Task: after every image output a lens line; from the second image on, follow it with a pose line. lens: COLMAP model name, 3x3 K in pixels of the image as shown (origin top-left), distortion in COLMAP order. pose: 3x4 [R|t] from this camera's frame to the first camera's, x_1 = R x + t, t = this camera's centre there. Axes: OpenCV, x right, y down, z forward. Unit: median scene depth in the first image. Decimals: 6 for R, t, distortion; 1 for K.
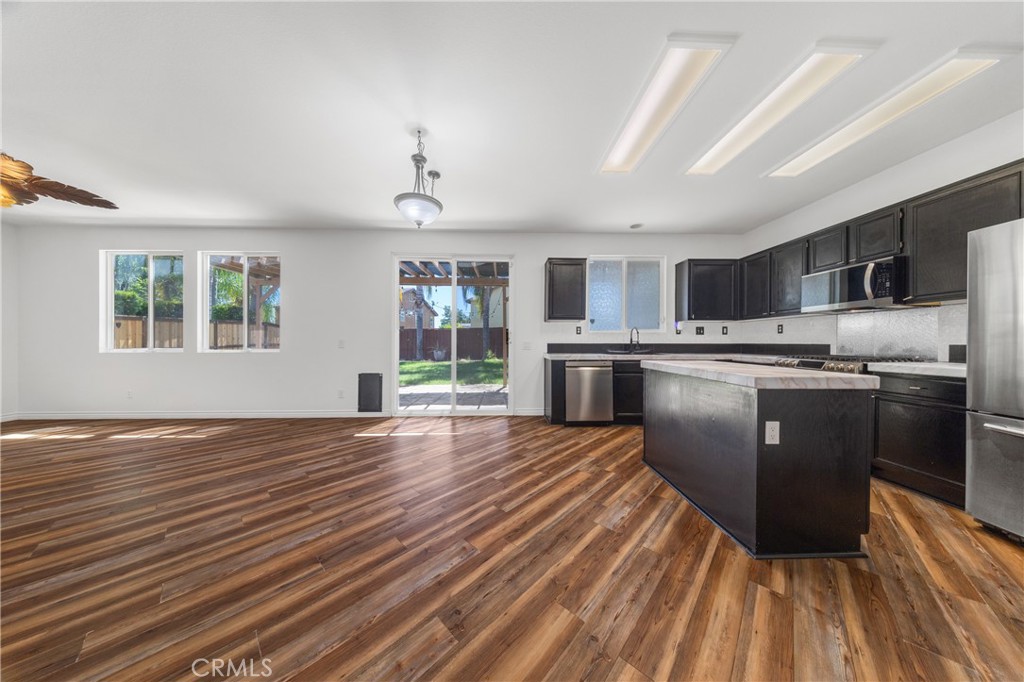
lens RADIAL K [[296.8, 0, 512.0], [0, 296.8, 341.0], [0, 0, 1]] dist [-0.000371, 0.000001]
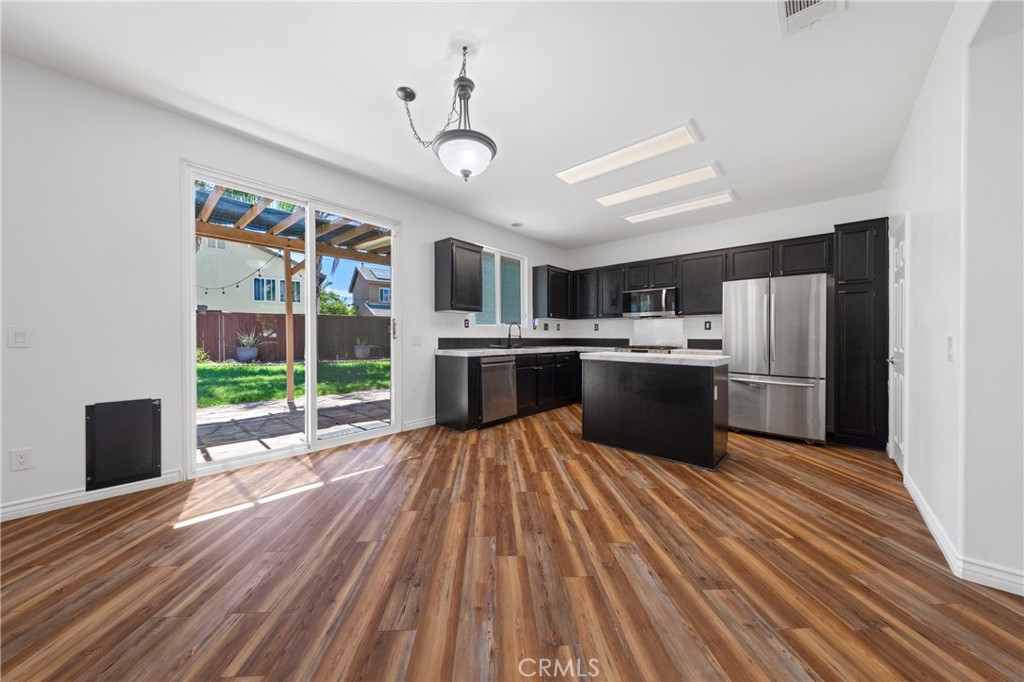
lens RADIAL K [[344.3, 0, 512.9], [0, 344.3, 337.5], [0, 0, 1]] dist [0.000380, -0.000126]
pose [[0.690533, 0.000667, 0.723301, -0.753135], [-0.008097, 0.999944, 0.006808, -0.002833], [-0.723256, -0.010558, 0.690500, 0.290171]]
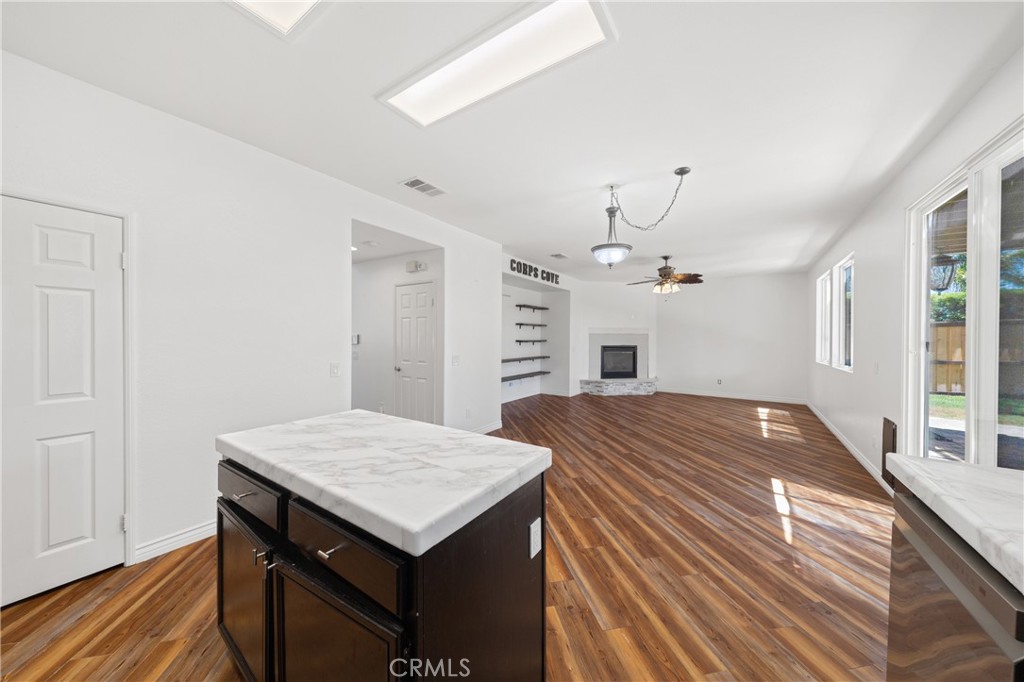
lens RADIAL K [[344.3, 0, 512.9], [0, 344.3, 337.5], [0, 0, 1]] dist [0.000380, -0.000126]
pose [[-0.583419, -0.003278, -0.812164, 0.893116], [-0.004708, 0.999989, -0.000655, -0.093060], [0.812157, 0.003442, -0.583428, 1.302271]]
